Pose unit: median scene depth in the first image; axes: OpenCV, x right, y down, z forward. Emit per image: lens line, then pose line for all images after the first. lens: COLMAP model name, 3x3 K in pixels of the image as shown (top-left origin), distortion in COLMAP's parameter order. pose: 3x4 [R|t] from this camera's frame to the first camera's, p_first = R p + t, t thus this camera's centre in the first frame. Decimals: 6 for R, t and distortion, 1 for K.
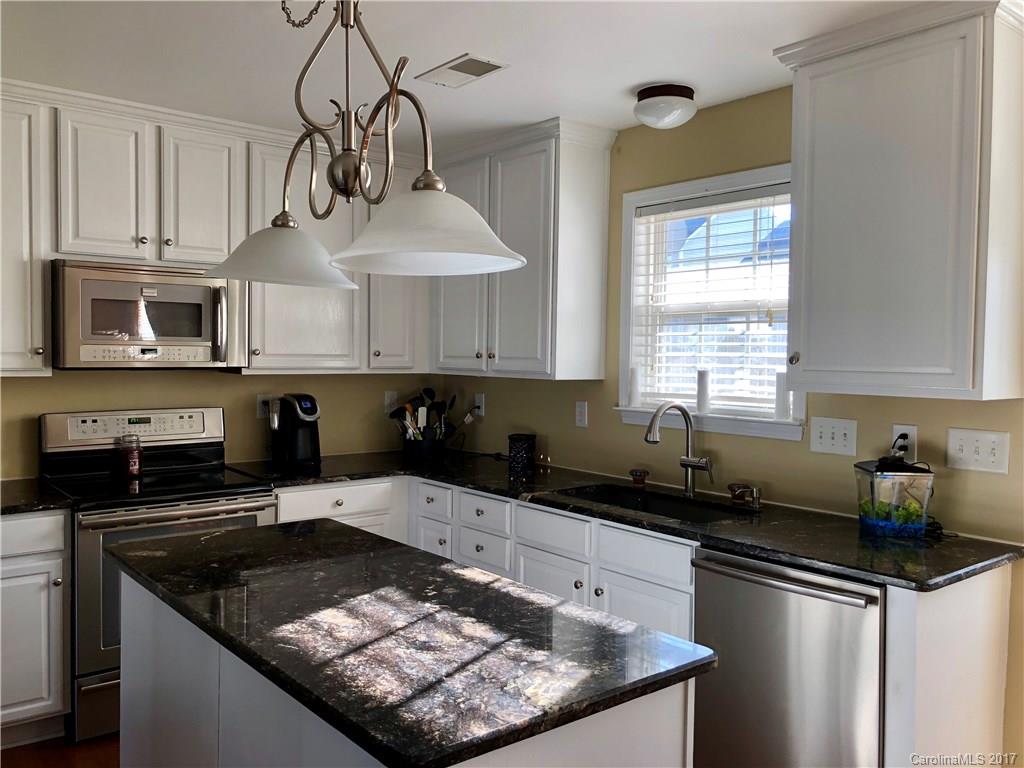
lens RADIAL K [[840.1, 0, 529.6], [0, 840.1, 373.1], [0, 0, 1]] dist [0.032965, -0.038482]
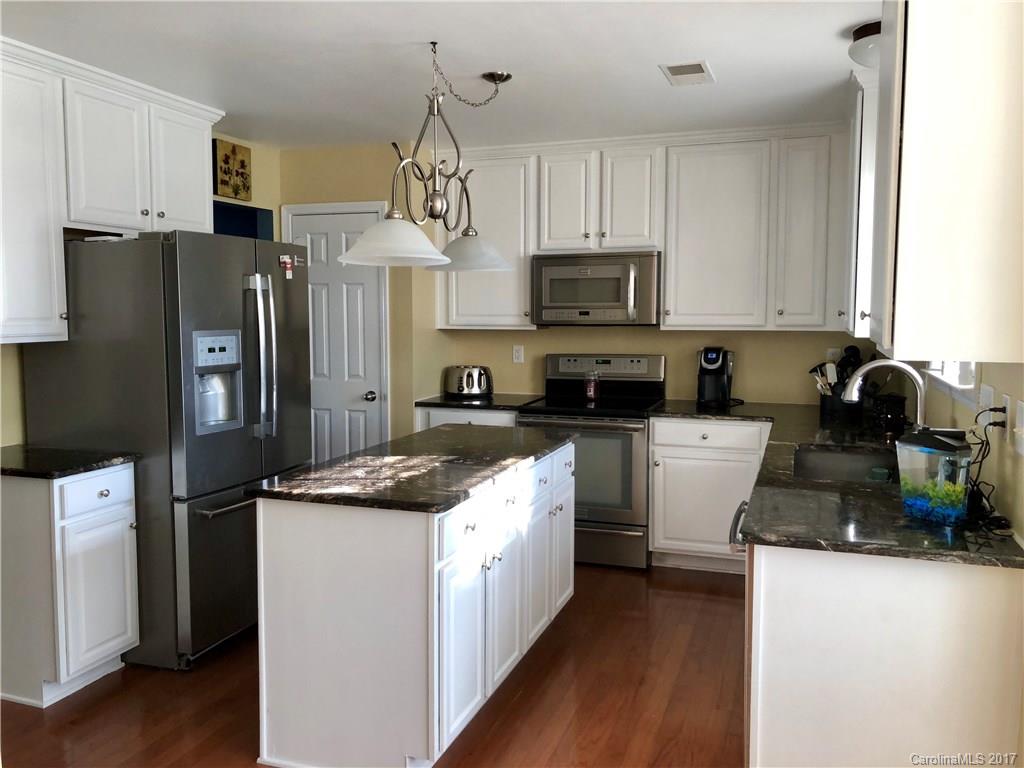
lens RADIAL K [[840.1, 0, 506.4], [0, 840.1, 384.4], [0, 0, 1]] dist [0.032965, -0.038482]
pose [[0.485798, 0.063059, -0.871794, 1.168028], [-0.012048, 0.997783, 0.065458, 0.006037], [0.873988, -0.021296, 0.485480, 0.280325]]
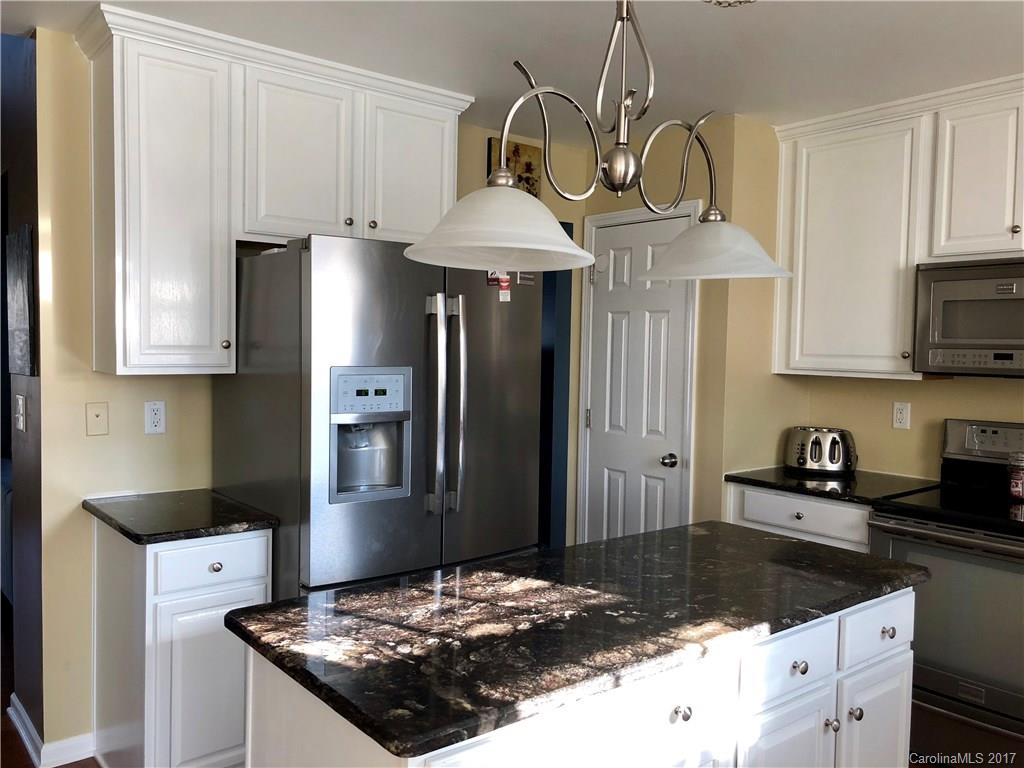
lens RADIAL K [[840.1, 0, 503.3], [0, 840.1, 381.2], [0, 0, 1]] dist [0.032965, -0.038482]
pose [[-0.043794, 0.030363, -0.998579, 0.699778], [-0.041229, 0.998632, 0.032172, -0.010593], [0.998189, 0.042579, -0.042482, 0.811364]]
